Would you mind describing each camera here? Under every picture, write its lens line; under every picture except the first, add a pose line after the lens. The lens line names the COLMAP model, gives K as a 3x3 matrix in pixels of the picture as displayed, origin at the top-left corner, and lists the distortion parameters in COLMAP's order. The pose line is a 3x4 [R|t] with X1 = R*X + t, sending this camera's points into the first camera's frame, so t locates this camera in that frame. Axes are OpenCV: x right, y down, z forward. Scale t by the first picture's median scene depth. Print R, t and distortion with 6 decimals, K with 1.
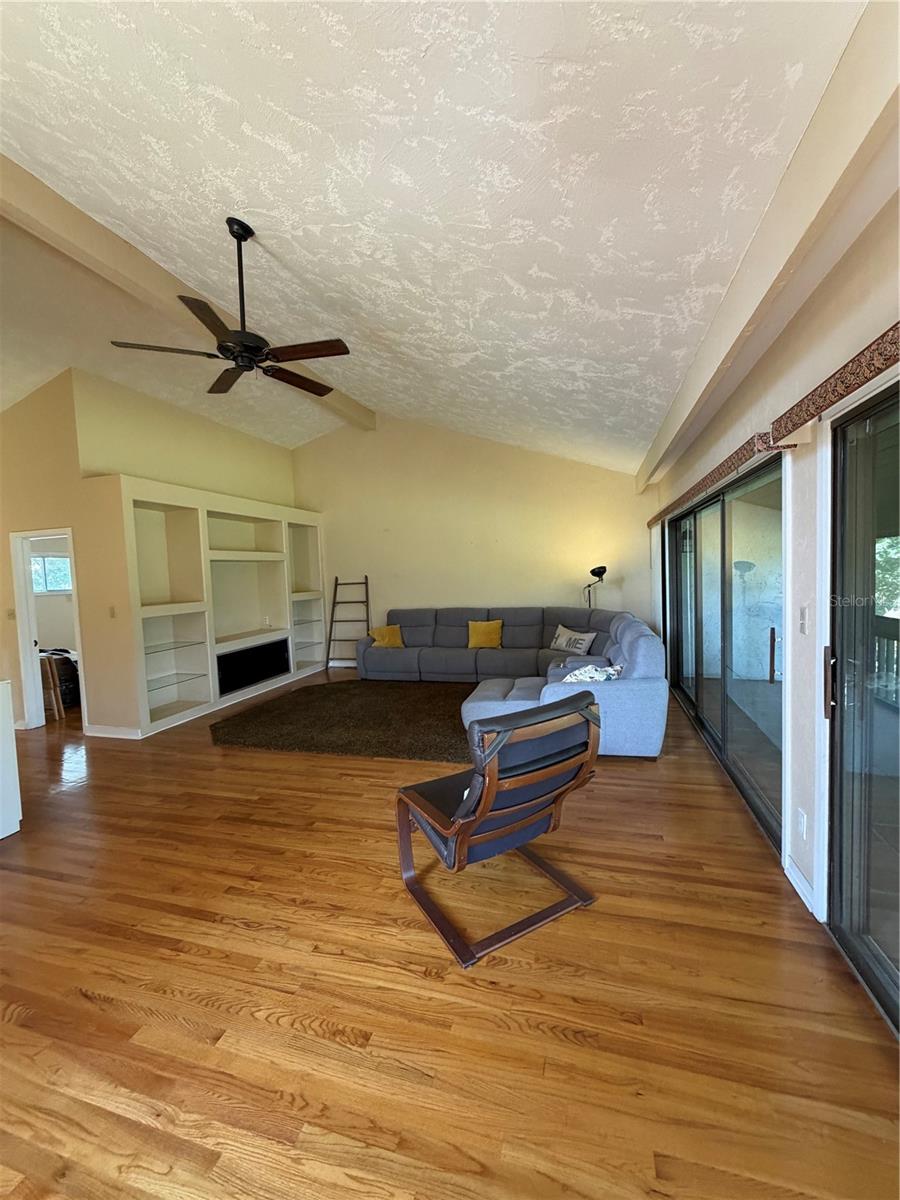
lens RADIAL K [[477.9, 0, 451.4], [0, 477.9, 596.8], [0, 0, 1]] dist [-0.004551, 0.001230]
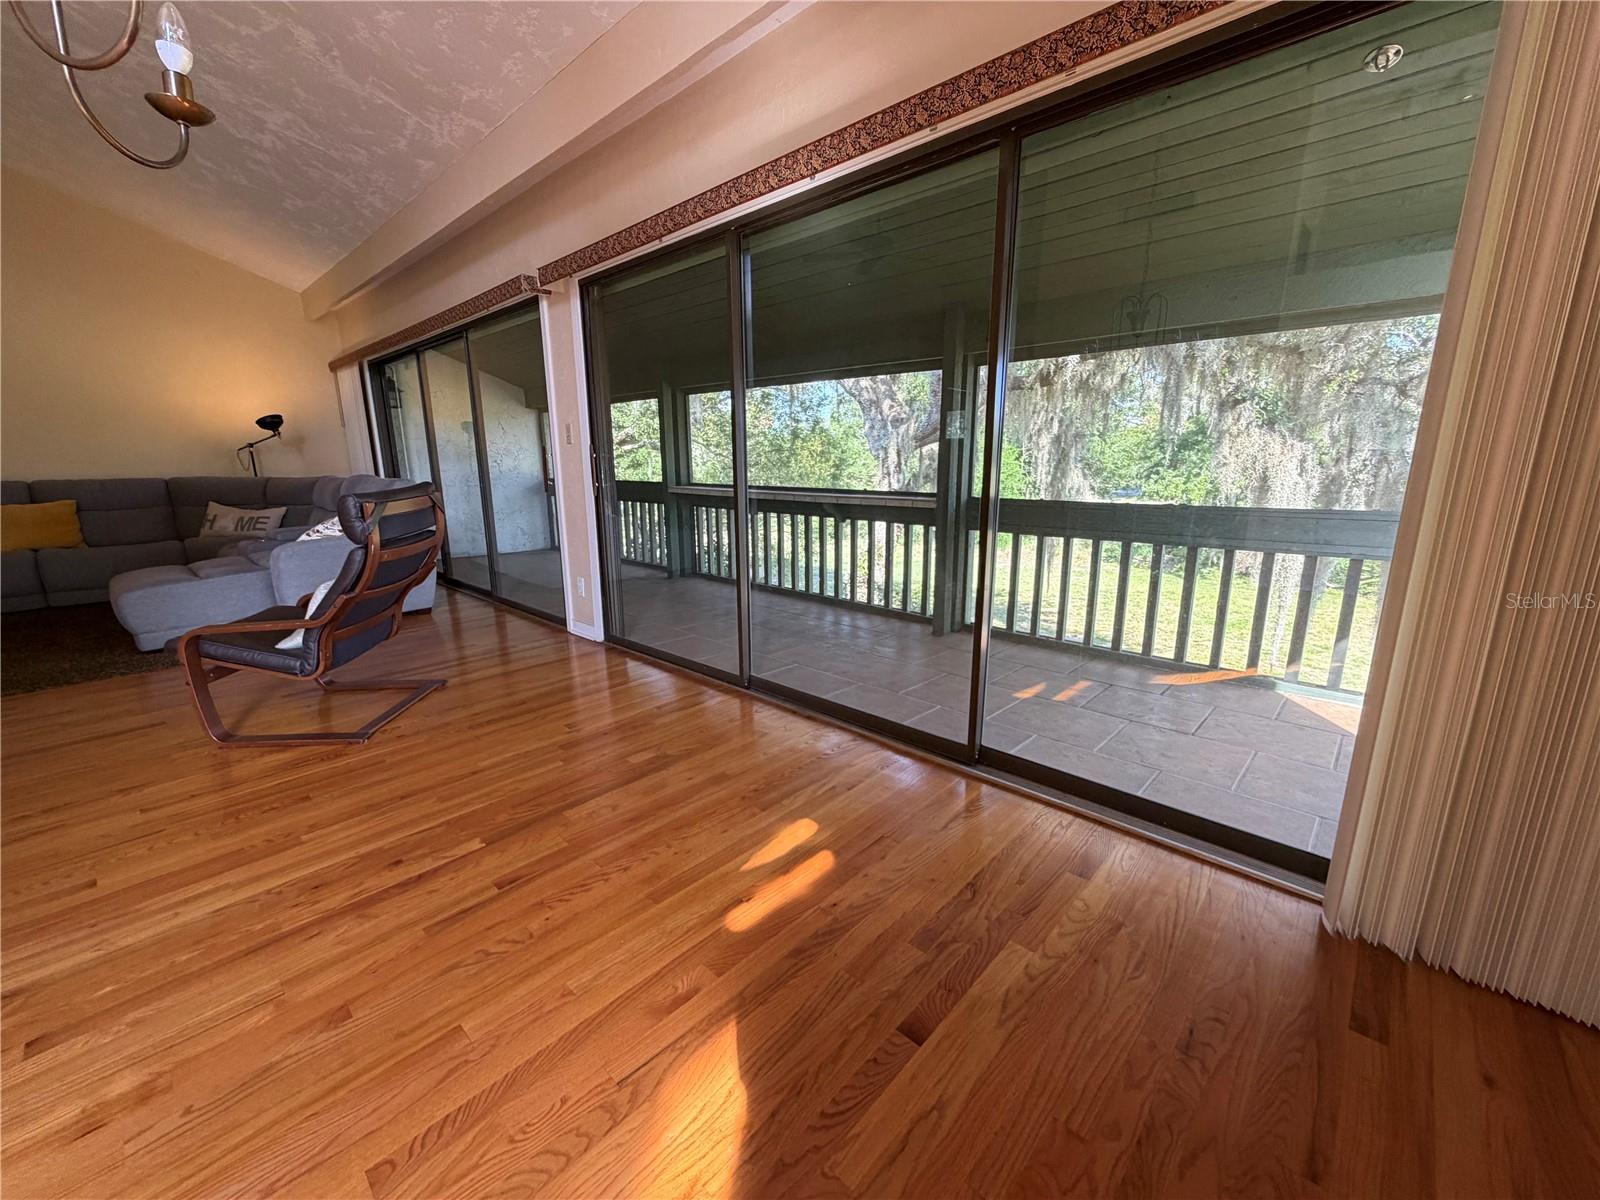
lens RADIAL K [[637.2, 0, 795.6], [0, 637.2, 602.0], [0, 0, 1]] dist [-0.004551, 0.001230]
pose [[0.452396, -0.162057, 0.876969, -0.376596], [0.036471, 0.985890, 0.163371, 0.150906], [-0.891071, -0.041924, 0.451924, -0.240143]]
